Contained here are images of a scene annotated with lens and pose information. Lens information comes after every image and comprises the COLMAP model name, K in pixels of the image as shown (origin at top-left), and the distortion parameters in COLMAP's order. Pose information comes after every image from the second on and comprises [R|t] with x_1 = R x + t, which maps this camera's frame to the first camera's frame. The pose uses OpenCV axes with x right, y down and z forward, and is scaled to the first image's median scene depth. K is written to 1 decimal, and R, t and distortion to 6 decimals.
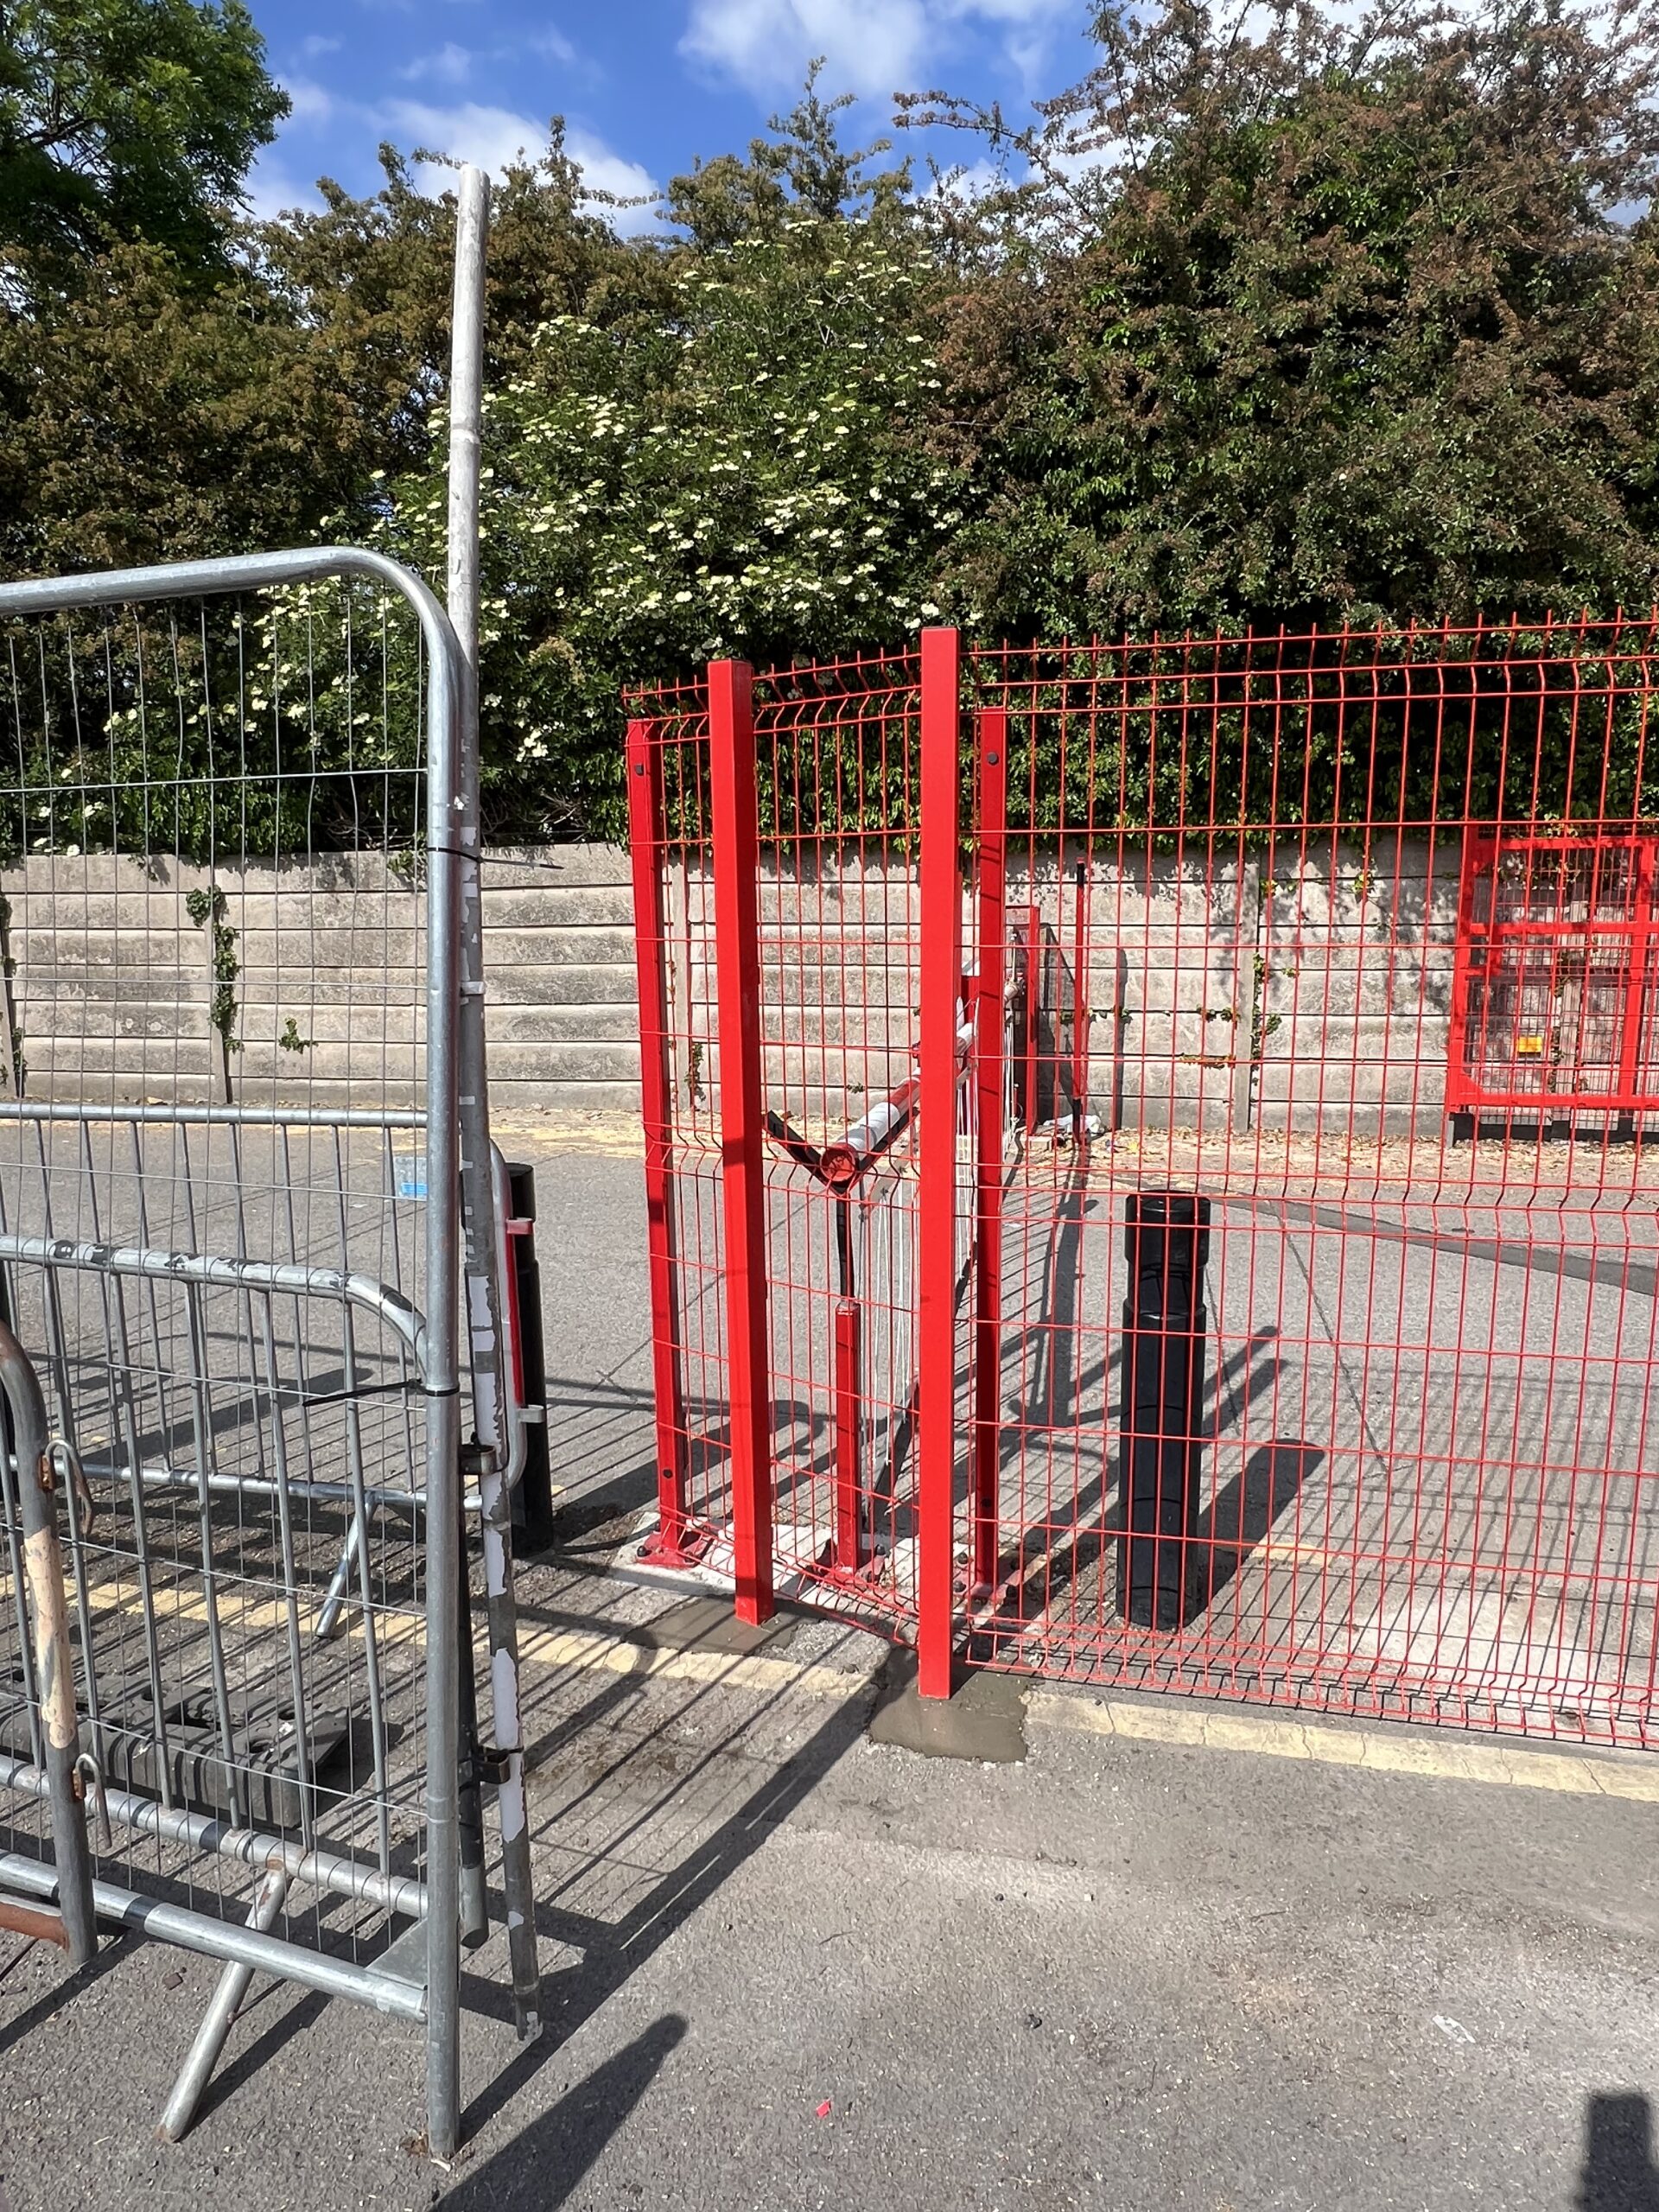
lens RADIAL K [[1378.2, 0, 818.3], [0, 1378.2, 1111.2], [0, 0, 1]] dist [-0.002332, 0.002932]
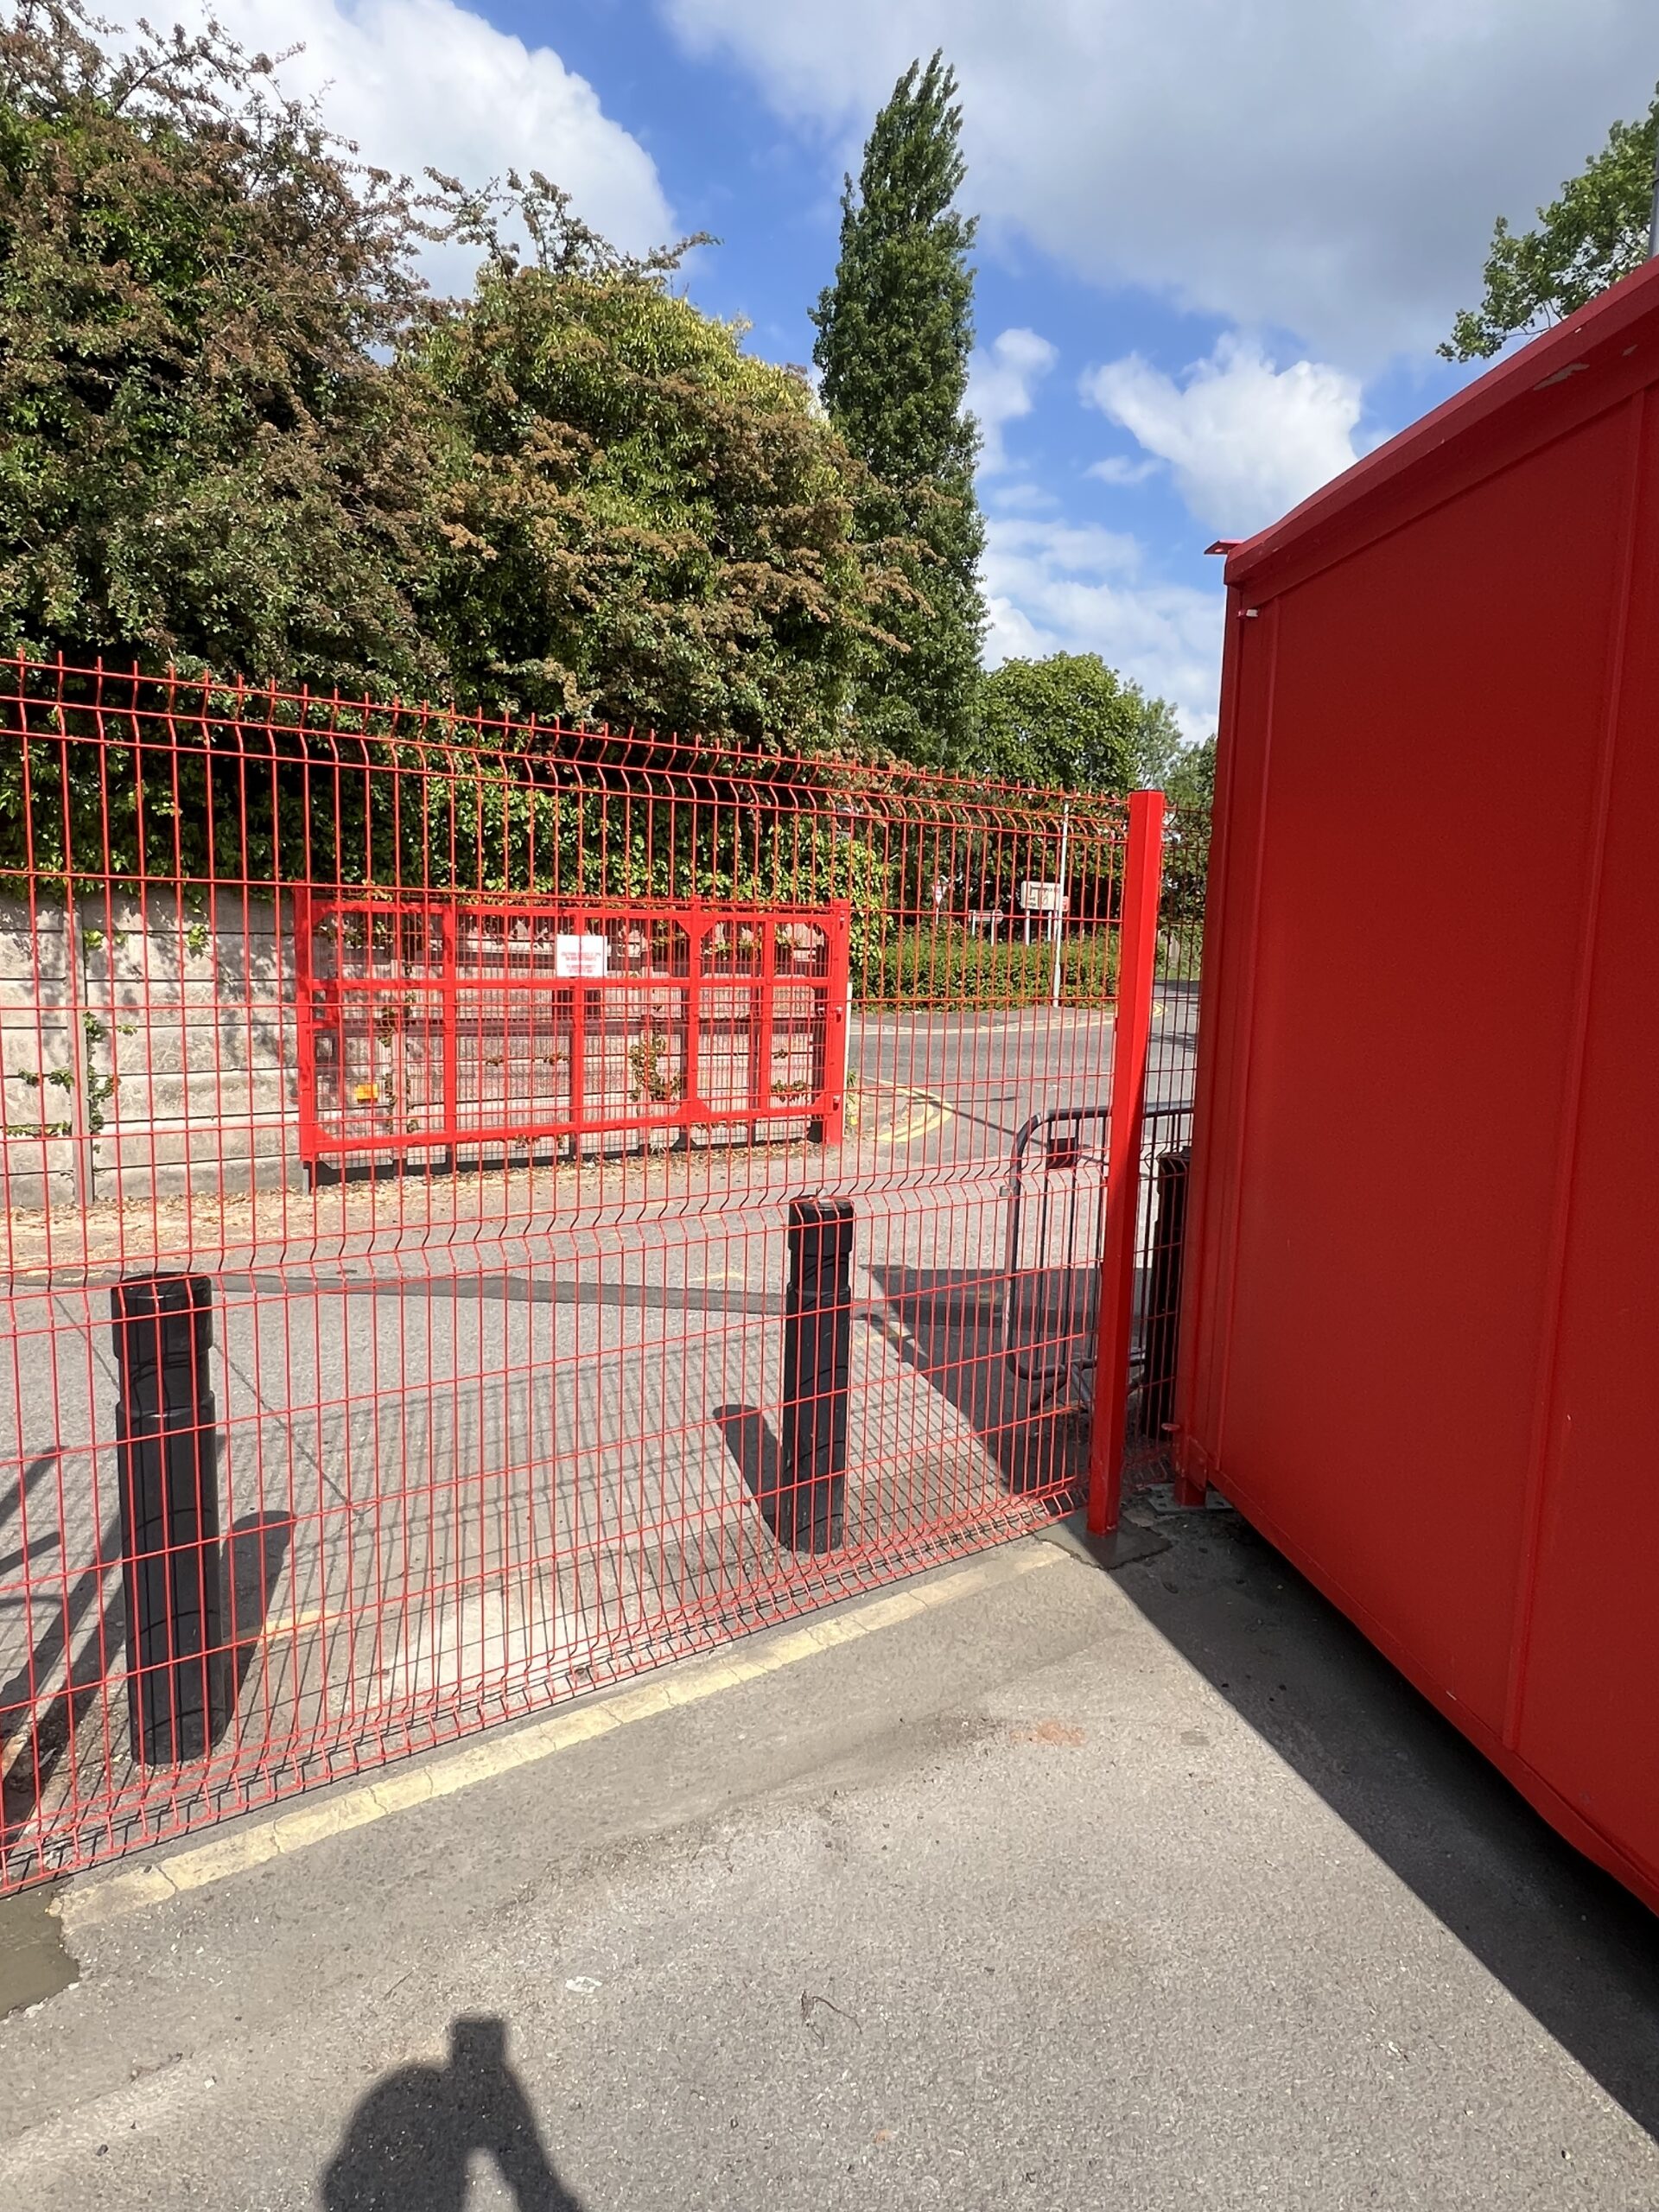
lens RADIAL K [[1378.2, 0, 818.3], [0, 1378.2, 1111.2], [0, 0, 1]] dist [-0.002332, 0.002932]
pose [[0.624991, -0.069237, 0.777555, -0.111174], [0.097706, 0.995164, 0.010079, -0.010315], [-0.774493, 0.069672, 0.628734, 0.054856]]
